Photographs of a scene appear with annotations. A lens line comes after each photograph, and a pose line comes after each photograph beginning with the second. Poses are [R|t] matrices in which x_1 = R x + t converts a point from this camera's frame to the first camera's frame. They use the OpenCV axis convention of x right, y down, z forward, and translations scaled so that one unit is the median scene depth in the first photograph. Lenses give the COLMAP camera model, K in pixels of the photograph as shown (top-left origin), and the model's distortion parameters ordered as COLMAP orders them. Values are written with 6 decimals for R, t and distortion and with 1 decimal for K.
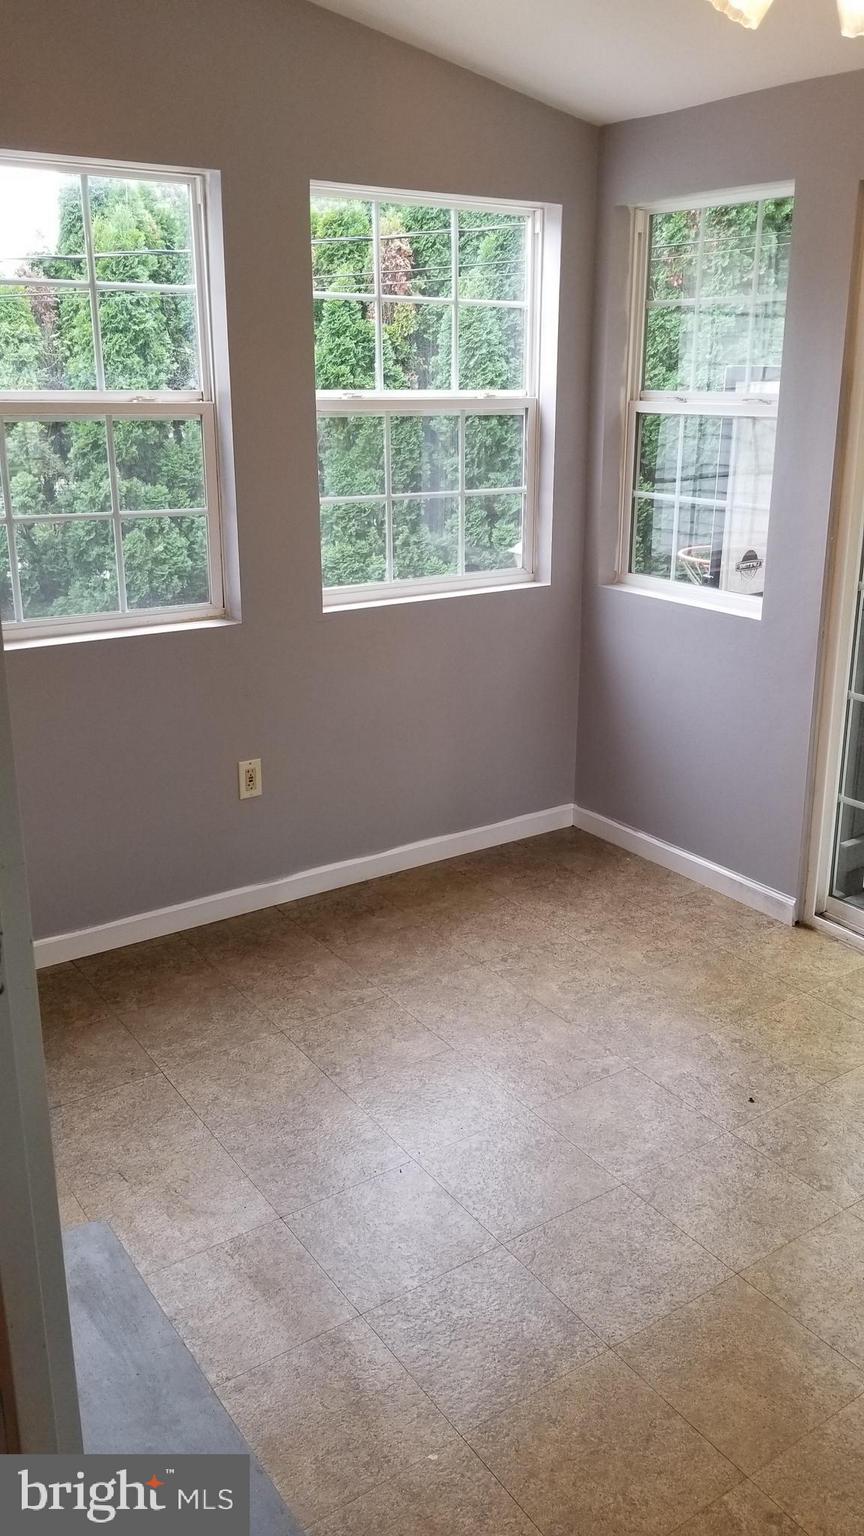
lens RADIAL K [[1212.4, 0, 438.3], [0, 1212.4, 750.3], [0, 0, 1]] dist [0.063390, -0.005706]
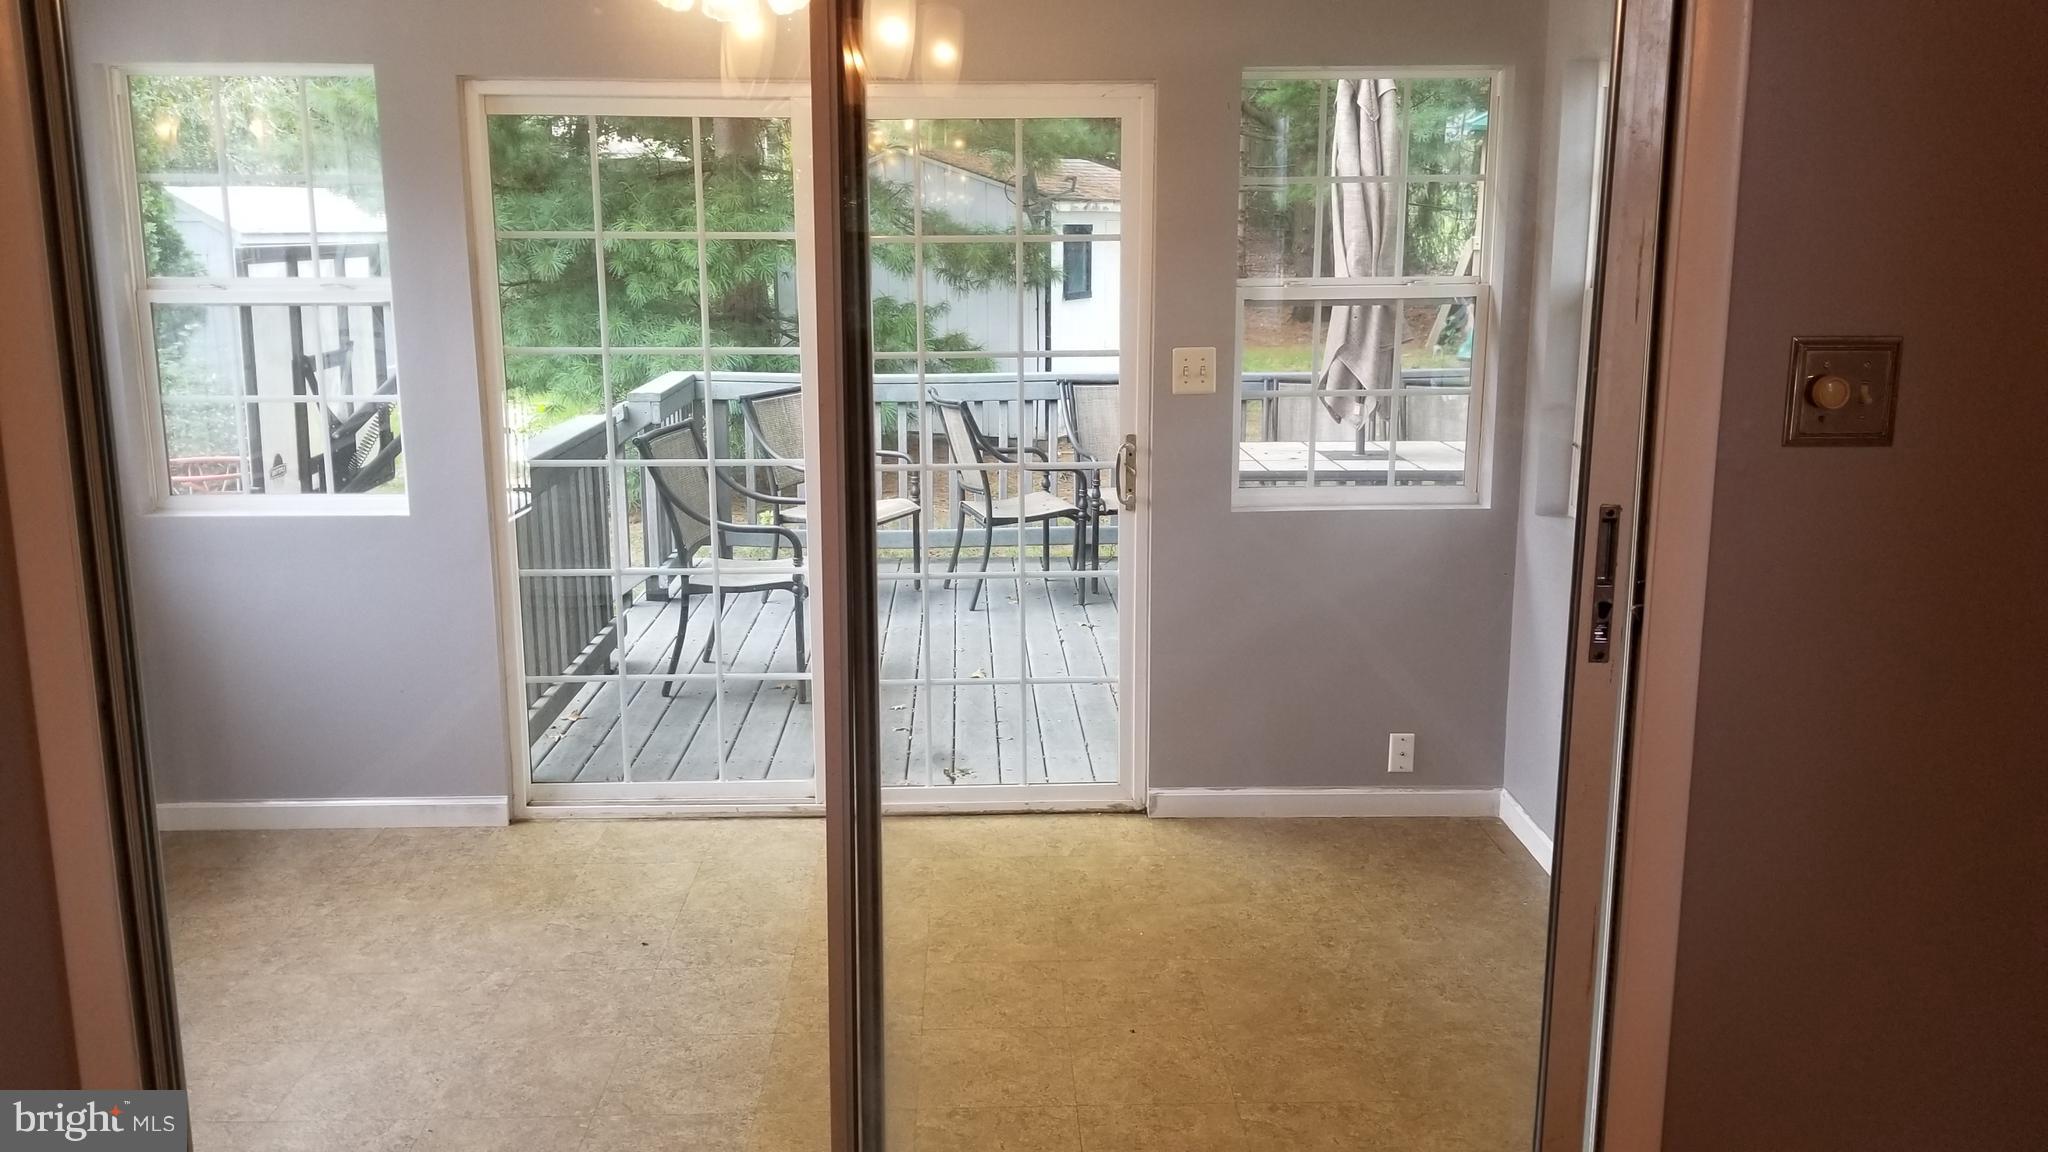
lens RADIAL K [[1616.5, 0, 1021.1], [0, 1616.5, 520.7], [0, 0, 1]] dist [0.063390, -0.005706]
pose [[0.555226, -0.157908, 0.816572, -0.476553], [0.269184, 0.963084, 0.003210, 0.021678], [-0.786934, 0.218025, 0.577235, -0.076241]]
